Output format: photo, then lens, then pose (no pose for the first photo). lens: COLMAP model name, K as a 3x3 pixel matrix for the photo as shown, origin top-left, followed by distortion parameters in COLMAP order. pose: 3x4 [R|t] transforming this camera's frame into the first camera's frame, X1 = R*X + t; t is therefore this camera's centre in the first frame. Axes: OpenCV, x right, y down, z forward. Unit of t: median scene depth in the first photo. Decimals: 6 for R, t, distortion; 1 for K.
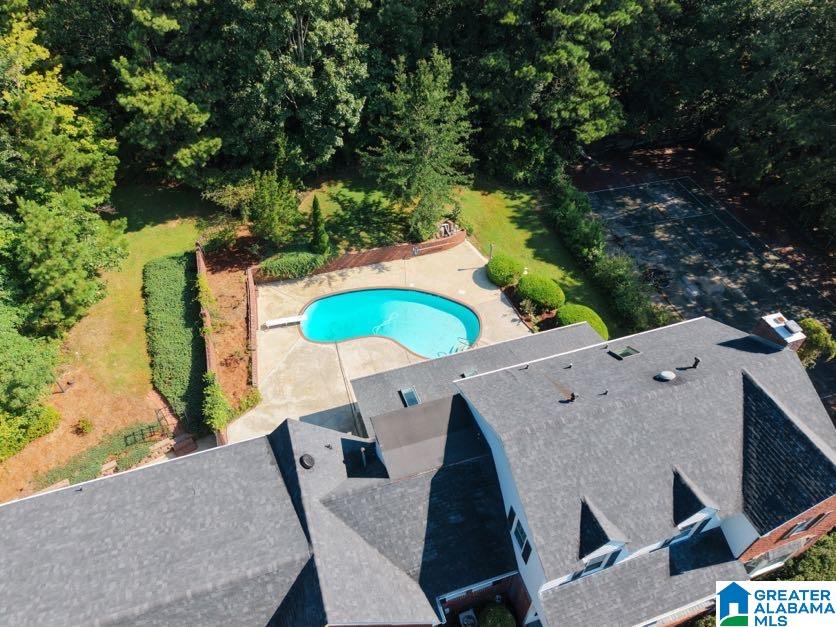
lens RADIAL K [[558.4, 0, 418.0], [0, 558.4, 313.5], [0, 0, 1]] dist [0.045697, -0.044183]
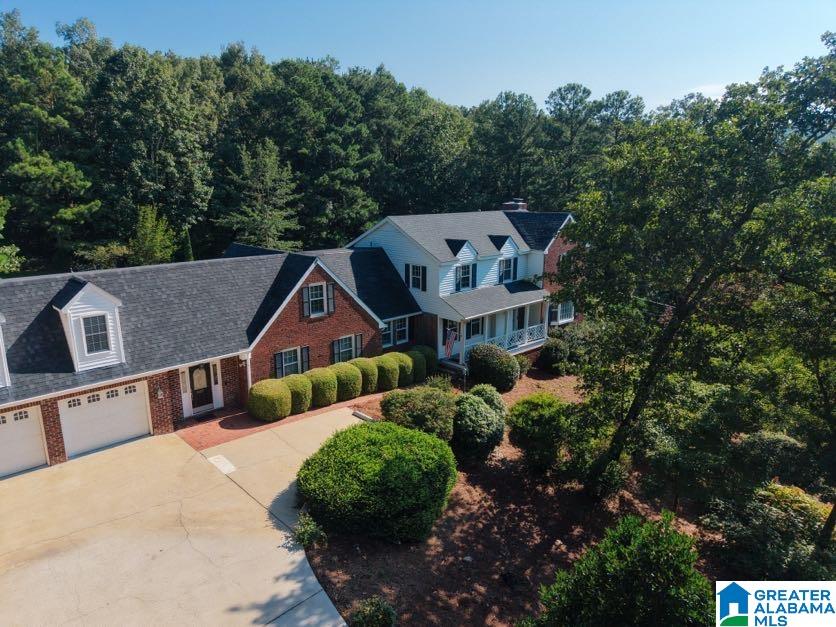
lens RADIAL K [[558.4, 0, 418.0], [0, 558.4, 313.5], [0, 0, 1]] dist [0.045697, -0.044183]
pose [[0.901735, -0.102796, 0.419889, -0.263367], [0.306858, 0.836365, -0.454237, 0.678101], [-0.304487, 0.538448, 0.785724, -0.064282]]
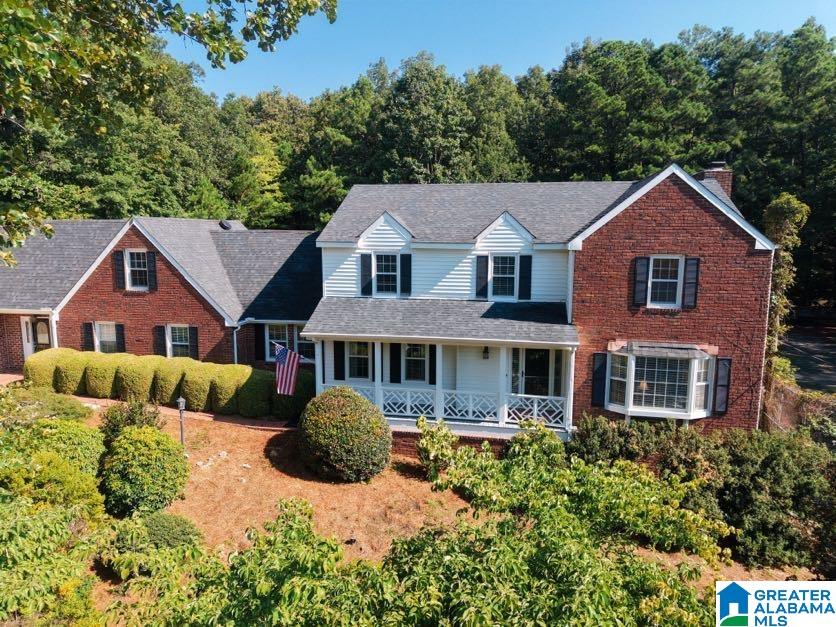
lens RADIAL K [[558.4, 0, 418.0], [0, 558.4, 313.5], [0, 0, 1]] dist [0.045697, -0.044183]
pose [[0.877110, 0.063527, -0.476069, 0.454239], [-0.337431, 0.786880, -0.516682, 0.539336], [0.341786, 0.613827, 0.711616, 0.236731]]
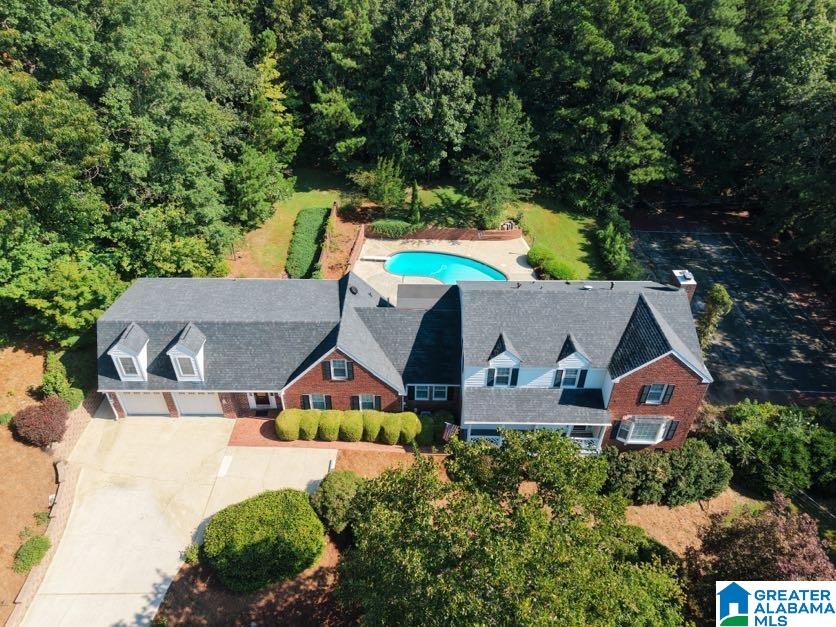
lens RADIAL K [[558.4, 0, 418.0], [0, 558.4, 313.5], [0, 0, 1]] dist [0.045697, -0.044183]
pose [[0.947859, 0.191668, -0.254610, 0.259555], [-0.226368, 0.967281, -0.114561, 0.288974], [0.224322, 0.166223, 0.960234, -0.343403]]
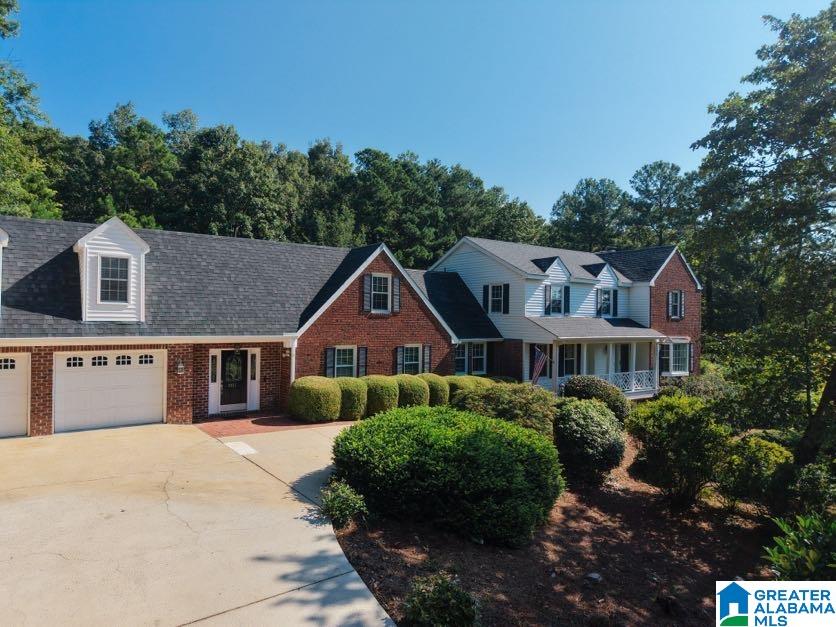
lens RADIAL K [[558.4, 0, 418.0], [0, 558.4, 313.5], [0, 0, 1]] dist [0.045697, -0.044183]
pose [[0.949532, 0.010616, 0.313492, -0.227493], [0.214622, 0.706864, -0.674003, 0.726901], [-0.228751, 0.707269, 0.668912, 0.130848]]
